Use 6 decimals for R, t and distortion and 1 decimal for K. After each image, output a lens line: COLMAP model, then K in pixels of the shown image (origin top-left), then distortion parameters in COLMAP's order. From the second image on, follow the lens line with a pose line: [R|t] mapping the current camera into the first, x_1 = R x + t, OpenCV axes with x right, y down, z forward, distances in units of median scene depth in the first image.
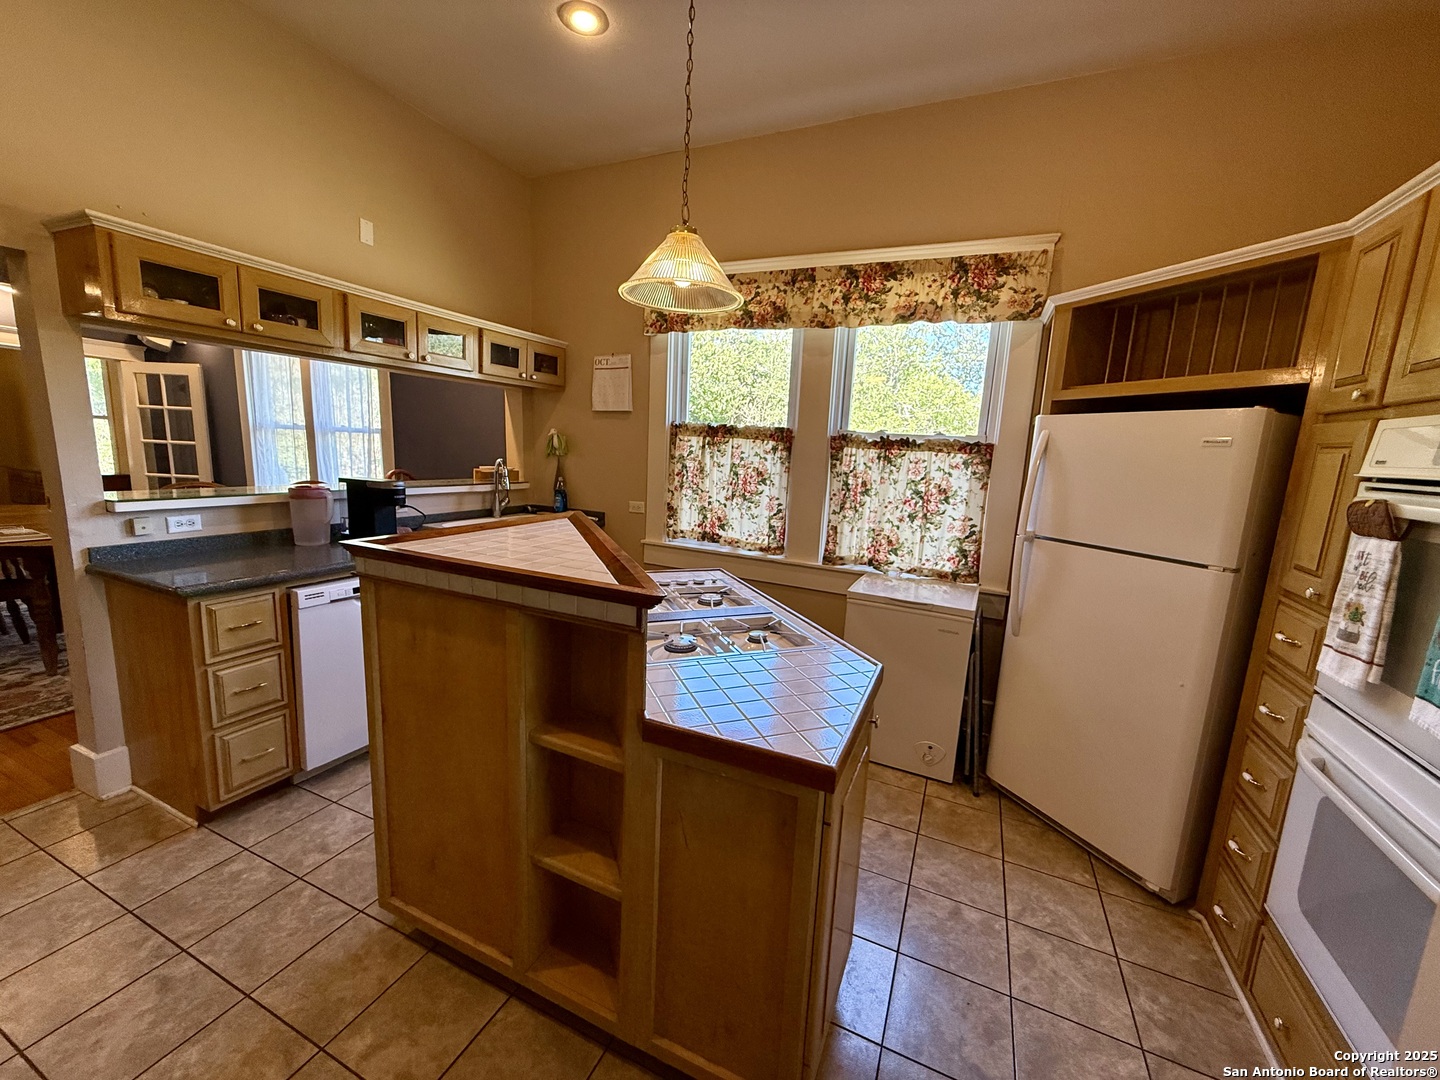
lens RADIAL K [[576.5, 0, 720.2], [0, 576.5, 538.7], [0, 0, 1]] dist [0.002089, 0.000138]
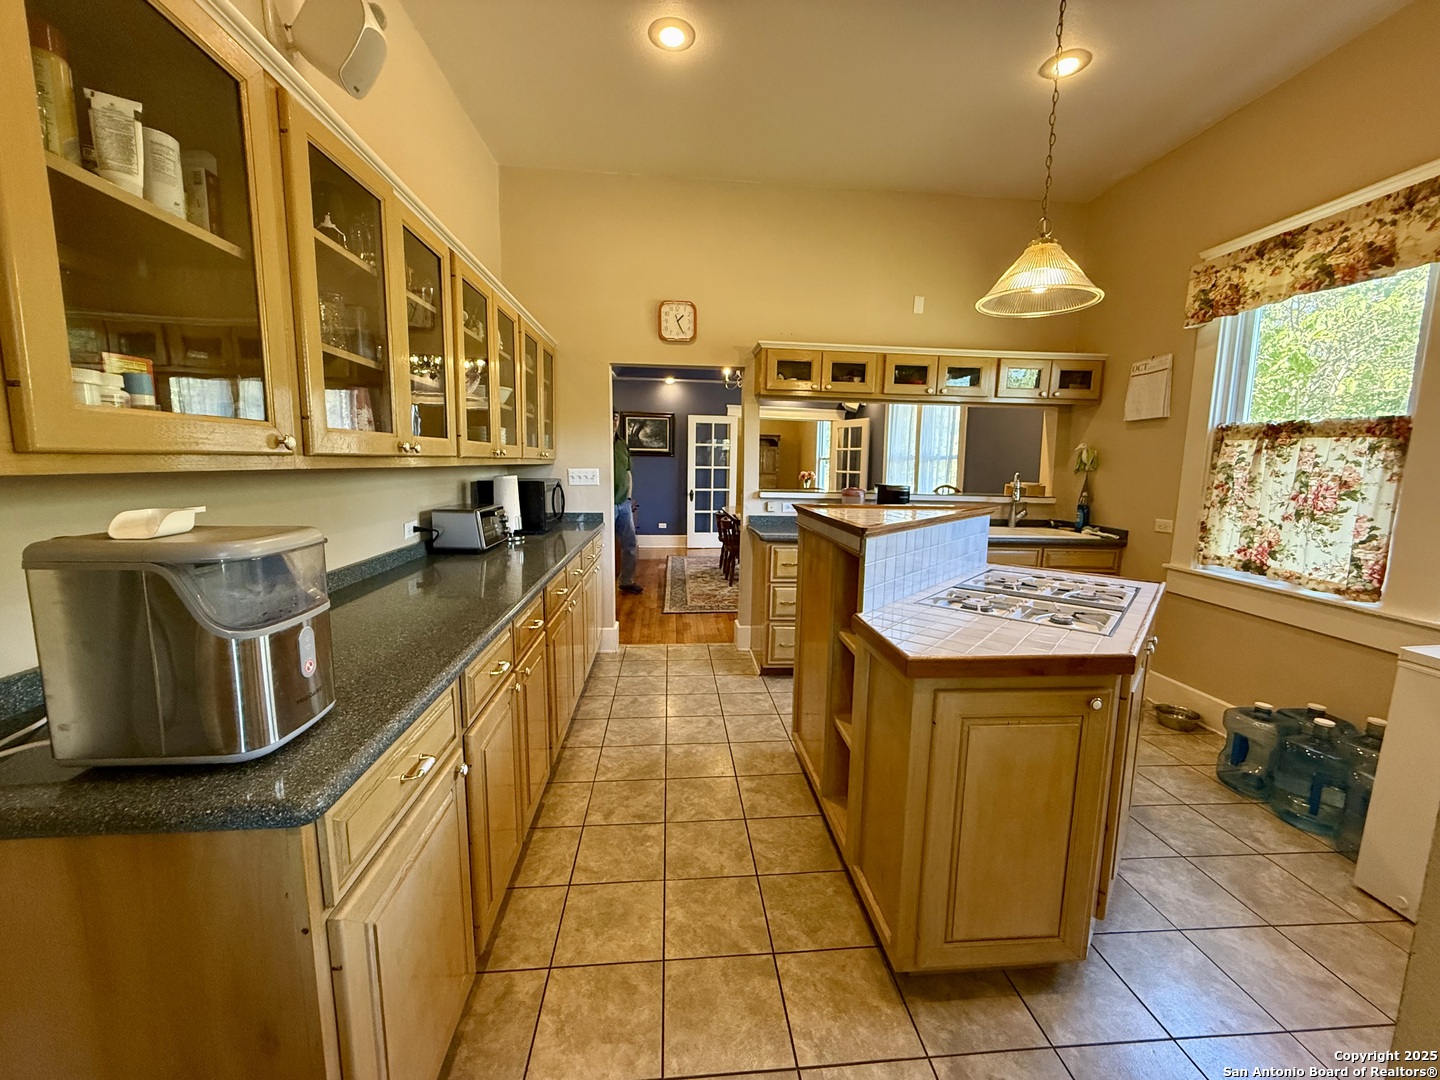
lens RADIAL K [[576.5, 0, 720.9], [0, 576.5, 539.5], [0, 0, 1]] dist [0.002089, 0.000138]
pose [[0.490098, 0.079181, -0.868064, 0.308341], [-0.135245, 0.990713, 0.014011, 0.047668], [0.861111, 0.110535, 0.496255, -0.010135]]
